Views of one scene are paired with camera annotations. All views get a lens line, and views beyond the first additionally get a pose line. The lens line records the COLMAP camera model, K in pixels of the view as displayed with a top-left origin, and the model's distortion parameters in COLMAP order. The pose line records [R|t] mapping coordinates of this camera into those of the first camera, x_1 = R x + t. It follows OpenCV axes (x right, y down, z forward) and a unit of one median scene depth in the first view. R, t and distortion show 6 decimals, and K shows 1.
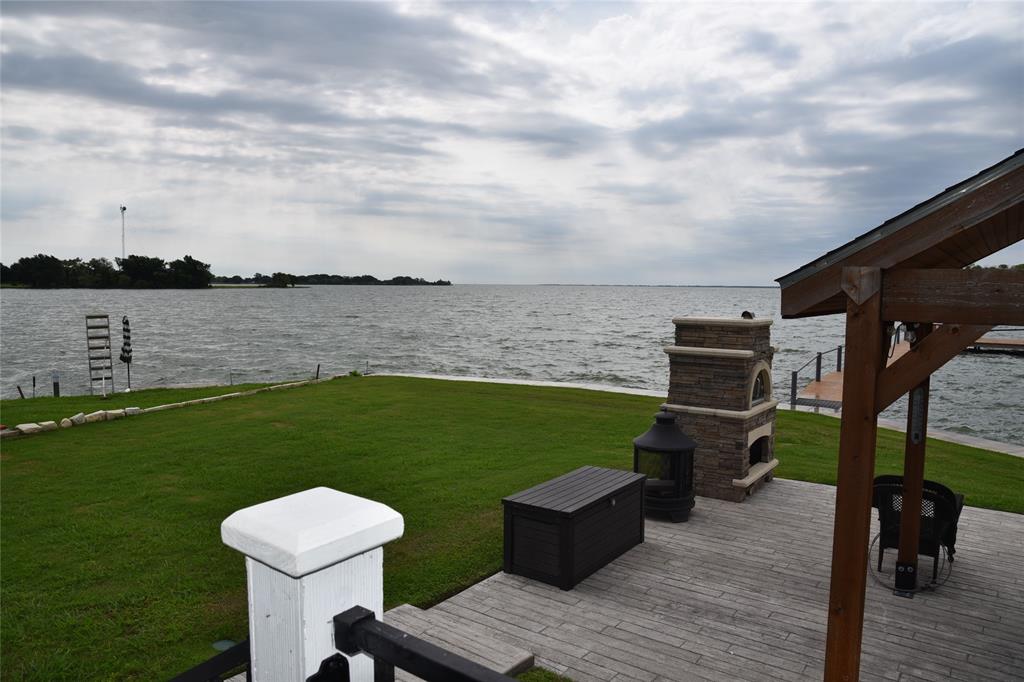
lens RADIAL K [[701.3, 0, 535.3], [0, 701.3, 350.7], [0, 0, 1]] dist [-0.046241, 0.004404]
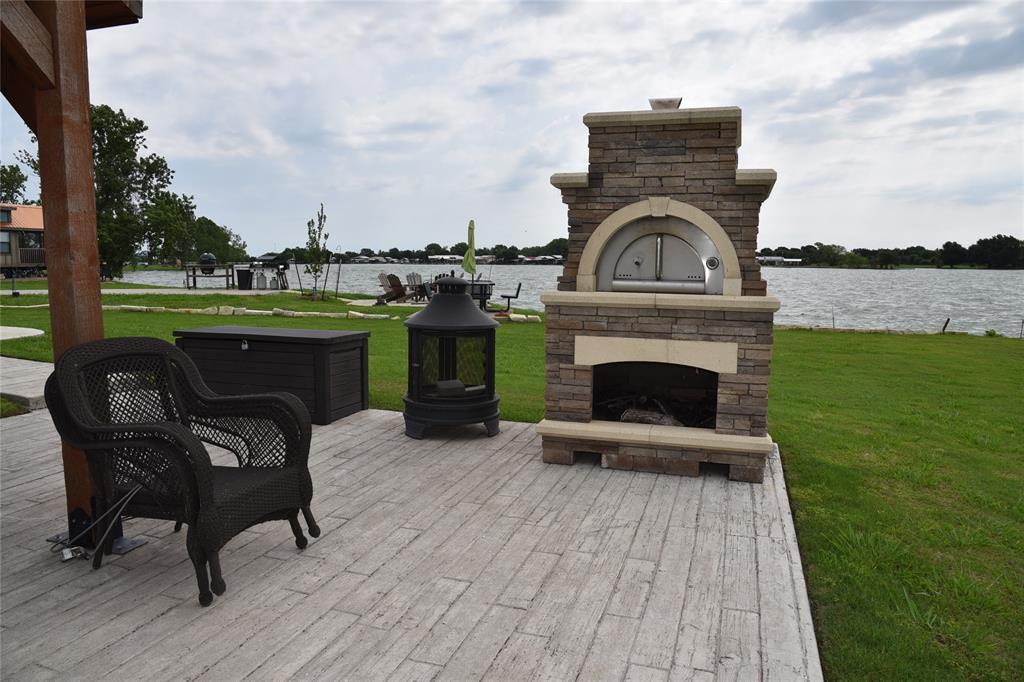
lens RADIAL K [[700.2, 0, 512.2], [0, 700.2, 339.0], [0, 0, 1]] dist [-0.104725, 0.055421]
pose [[0.295683, 0.092147, -0.950831, 0.749017], [-0.084498, 0.993958, 0.070050, 0.082573], [0.951542, 0.059631, 0.301683, 0.765528]]
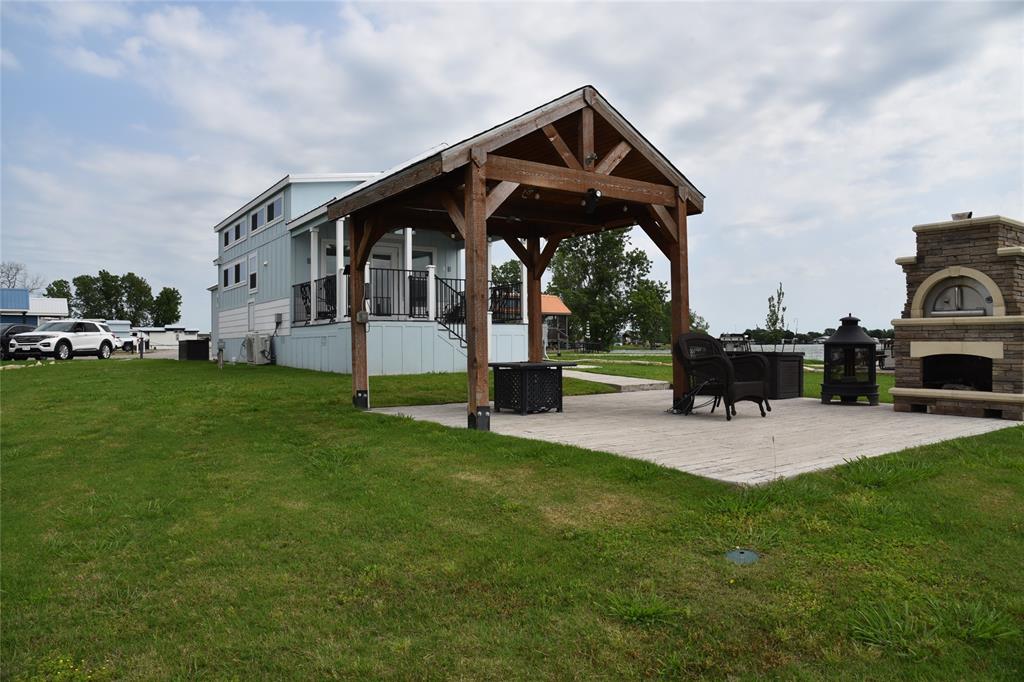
lens RADIAL K [[697.5, 0, 510.2], [0, 697.5, 340.2], [0, 0, 1]] dist [-0.113813, 0.068502]
pose [[-0.337503, -0.017440, -0.941163, 1.322986], [-0.080449, 0.996705, 0.010380, 0.142946], [0.937880, 0.079219, -0.337794, 0.760302]]
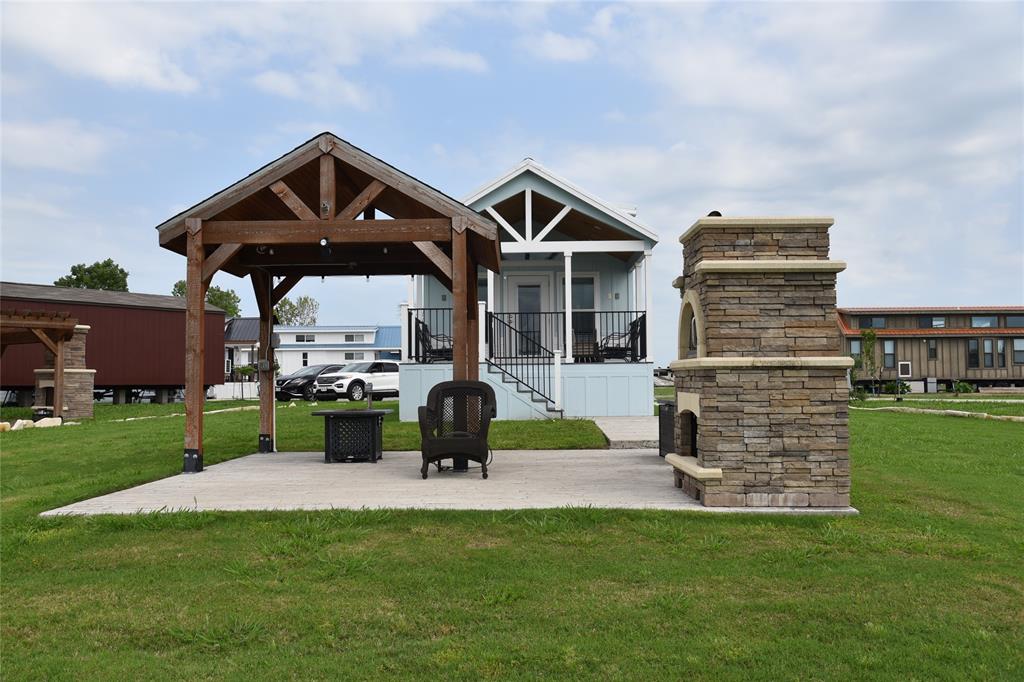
lens RADIAL K [[927.8, 0, 510.2], [0, 927.8, 342.8], [0, 0, 1]] dist [0.001304, 0.103594]
pose [[-0.820138, -0.033478, -0.571185, 0.953052], [-0.053398, 0.998408, 0.018153, 0.055117], [0.569668, 0.045388, -0.820621, 1.616235]]
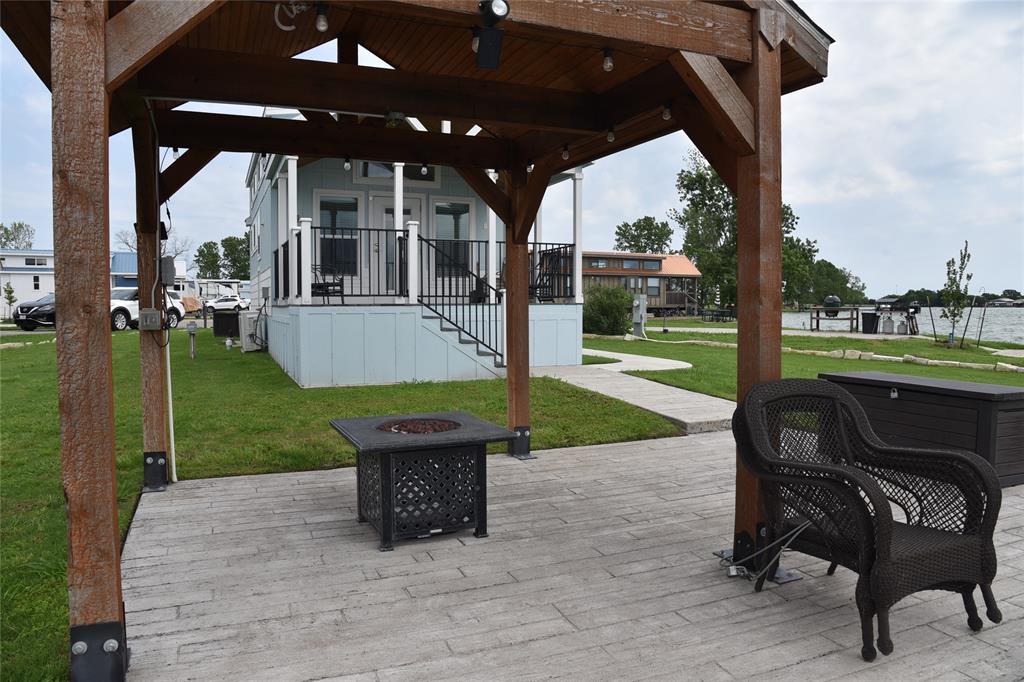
lens RADIAL K [[700.2, 0, 512.2], [0, 700.2, 339.0], [0, 0, 1]] dist [-0.104725, 0.055421]
pose [[-0.515156, 0.029639, -0.856584, 0.756548], [-0.082488, 0.993048, 0.083970, 0.083371], [0.853118, 0.113915, -0.509130, 0.735220]]
